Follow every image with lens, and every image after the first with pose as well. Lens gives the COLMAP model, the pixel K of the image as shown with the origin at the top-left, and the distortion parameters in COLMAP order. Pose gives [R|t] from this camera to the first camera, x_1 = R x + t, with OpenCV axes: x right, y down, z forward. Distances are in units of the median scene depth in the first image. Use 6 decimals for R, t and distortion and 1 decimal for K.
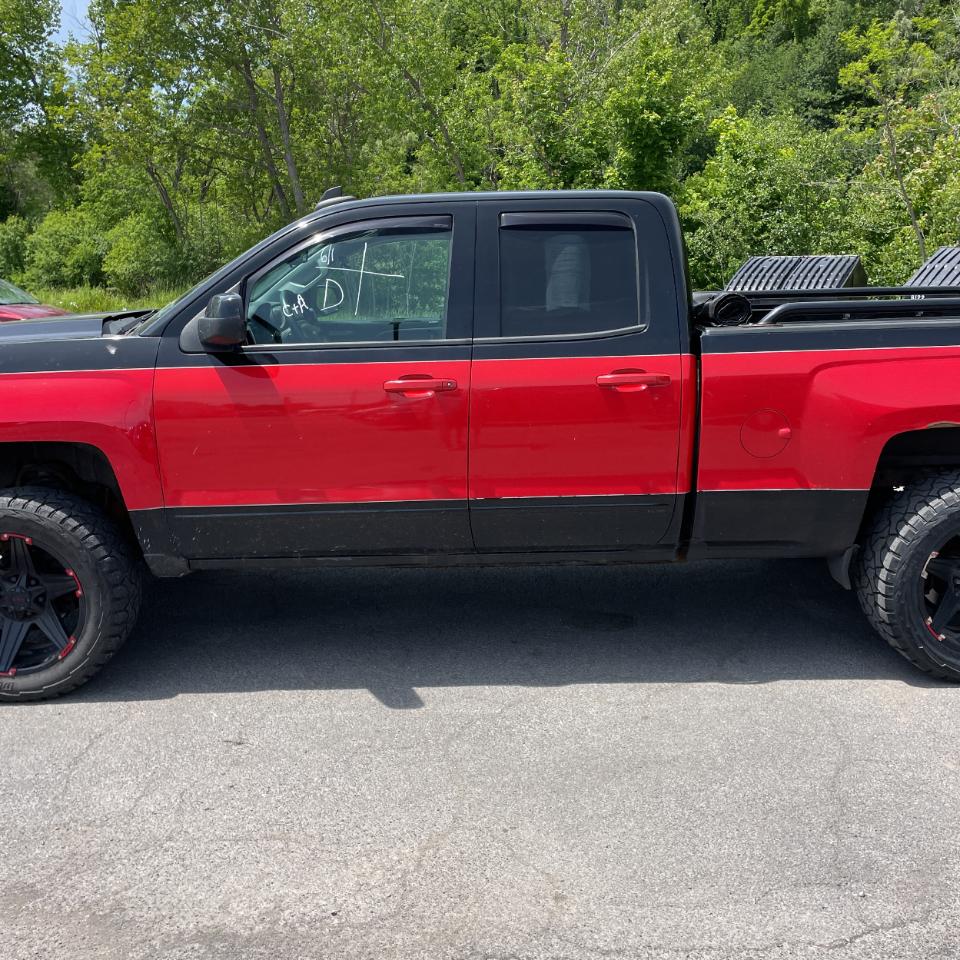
lens RADIAL K [[969.3, 0, 489.5], [0, 969.3, 463.0], [0, 0, 1]] dist [0.082749, -0.110057]
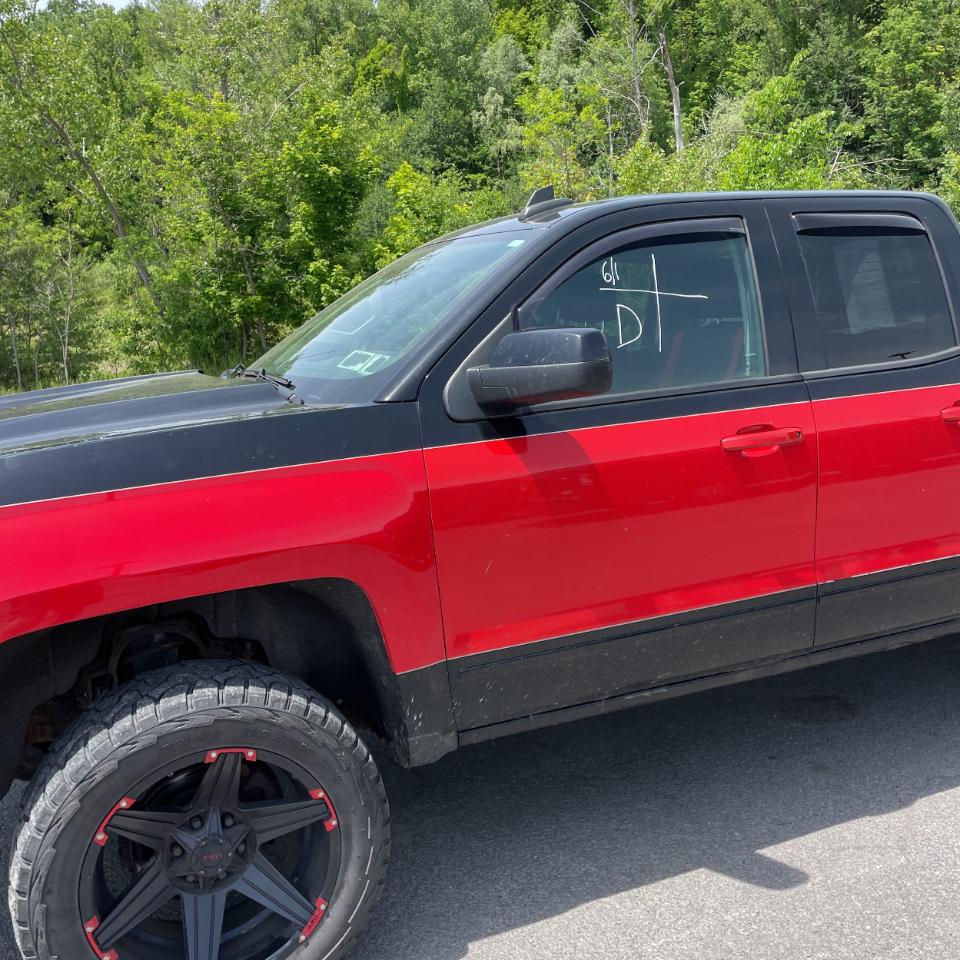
lens RADIAL K [[969.3, 0, 489.5], [0, 969.3, 463.0], [0, 0, 1]] dist [0.082749, -0.110057]
pose [[0.925199, -0.092430, 0.368054, -0.444076], [0.114252, 0.992729, -0.037897, -0.047556], [-0.361875, 0.077113, 0.929032, 0.315127]]
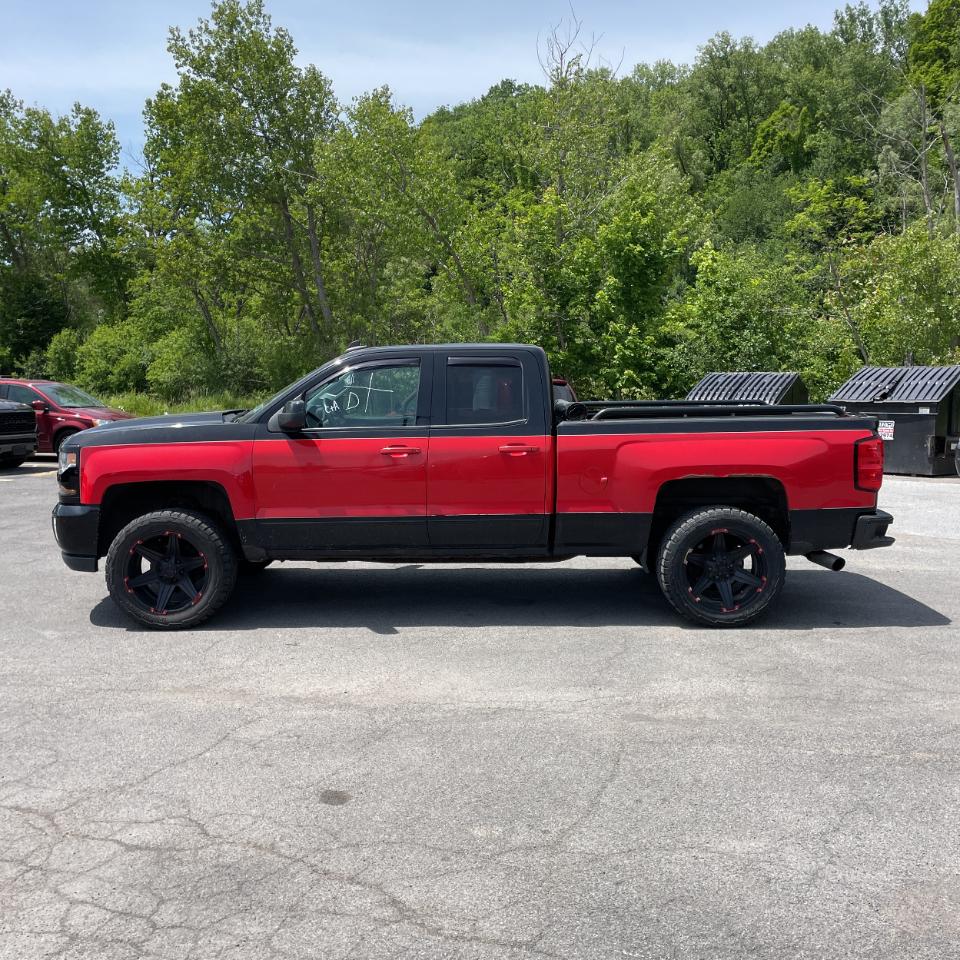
lens RADIAL K [[969.3, 0, 489.5], [0, 969.3, 463.0], [0, 0, 1]] dist [0.082749, -0.110057]
pose [[0.999773, 0.009705, -0.018975, 0.105132], [-0.011705, 0.994048, -0.108313, 0.110304], [0.017811, 0.108511, 0.993936, -0.638359]]
